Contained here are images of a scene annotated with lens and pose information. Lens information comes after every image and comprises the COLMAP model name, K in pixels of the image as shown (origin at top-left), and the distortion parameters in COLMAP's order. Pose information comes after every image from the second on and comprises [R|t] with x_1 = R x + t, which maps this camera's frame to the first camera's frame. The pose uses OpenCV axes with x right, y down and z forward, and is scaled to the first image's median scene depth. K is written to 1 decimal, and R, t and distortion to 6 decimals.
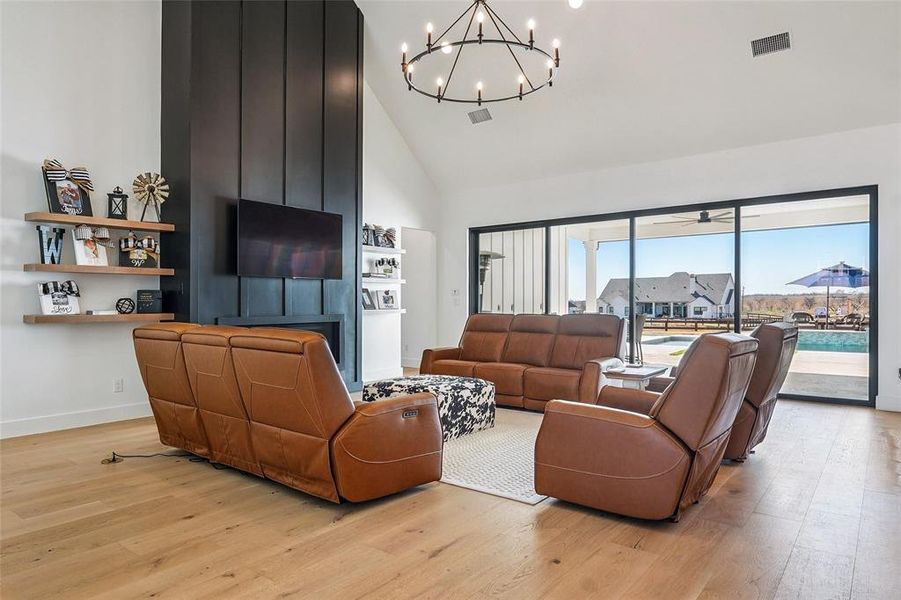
lens RADIAL K [[570.7, 0, 445.8], [0, 570.7, 301.0], [0, 0, 1]] dist [-0.007455, 0.006213]
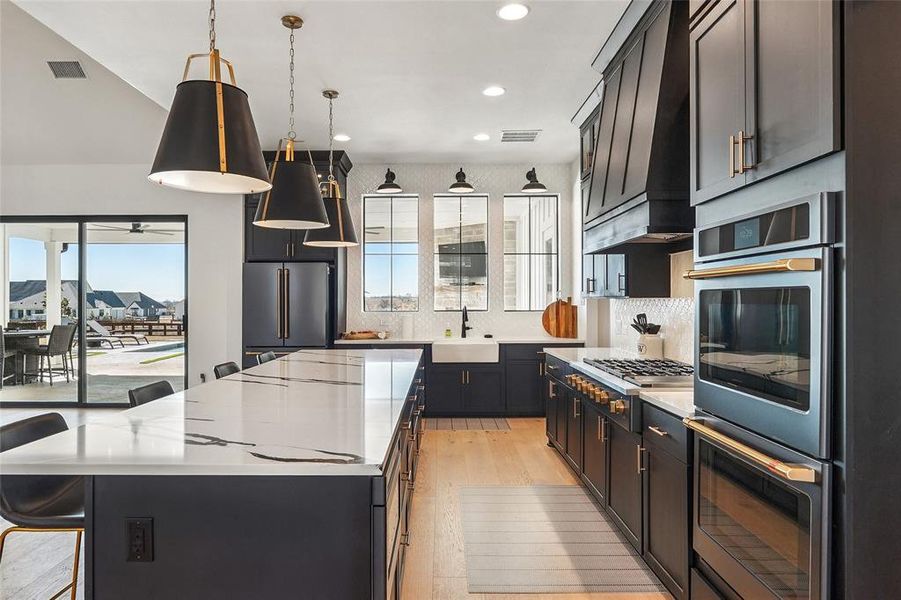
lens RADIAL K [[570.7, 0, 442.0], [0, 570.7, 300.1], [0, 0, 1]] dist [-0.007455, 0.006213]
pose [[0.795259, 0.006630, 0.606234, 0.339724], [-0.004082, 0.999976, -0.005582, -0.019700], [-0.606256, 0.001965, 0.795267, -0.164660]]
